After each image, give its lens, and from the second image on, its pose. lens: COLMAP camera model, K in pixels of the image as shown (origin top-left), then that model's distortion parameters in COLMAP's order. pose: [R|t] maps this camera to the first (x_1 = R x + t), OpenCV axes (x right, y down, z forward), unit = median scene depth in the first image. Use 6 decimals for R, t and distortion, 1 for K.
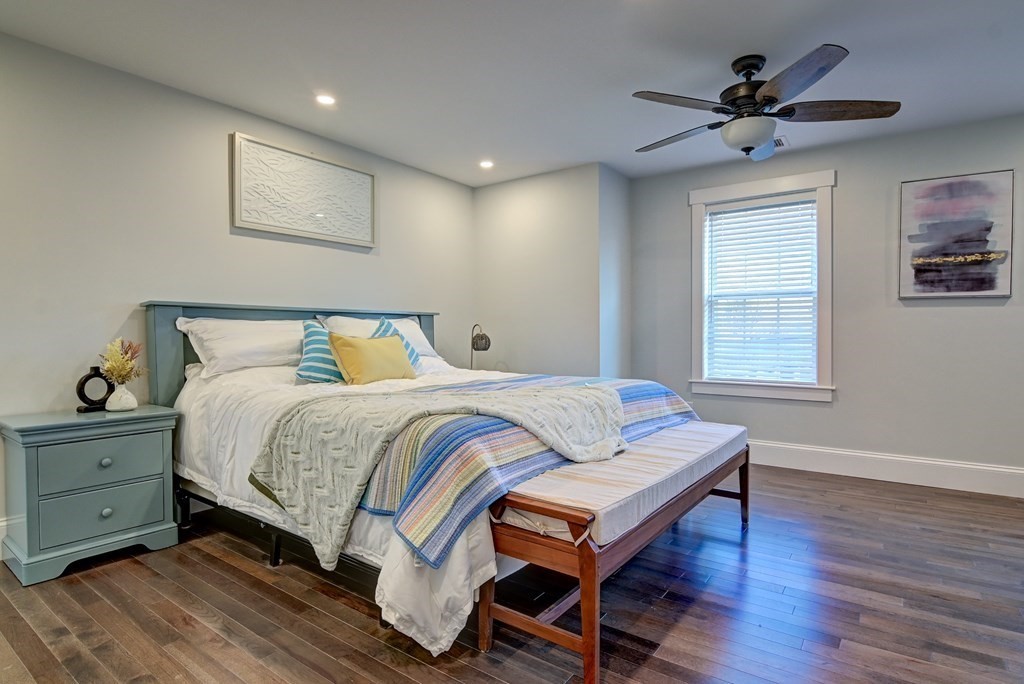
lens RADIAL K [[551.1, 0, 512.0], [0, 551.1, 342.0], [0, 0, 1]] dist [-0.002012, -0.000459]
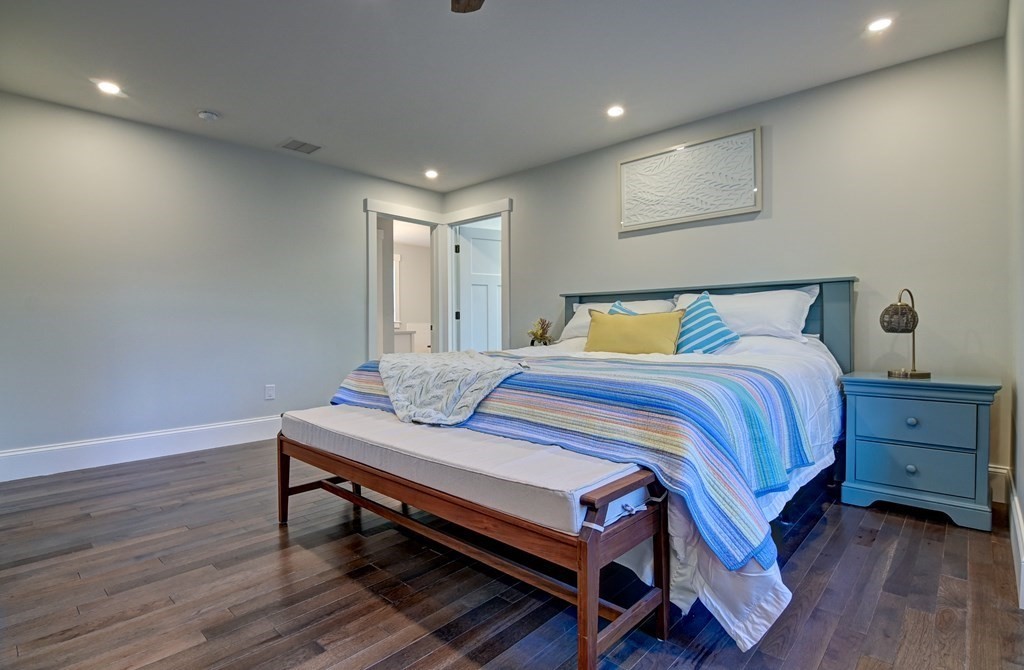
lens RADIAL K [[481.2, 0, 512.0], [0, 481.2, 335.0], [0, 0, 1]] dist [-0.000276, -0.000014]
pose [[-0.099765, 0.009790, -0.994963, 0.616590], [-0.020990, 0.999708, 0.011941, 0.025447], [0.994790, 0.022075, -0.099531, 0.792156]]
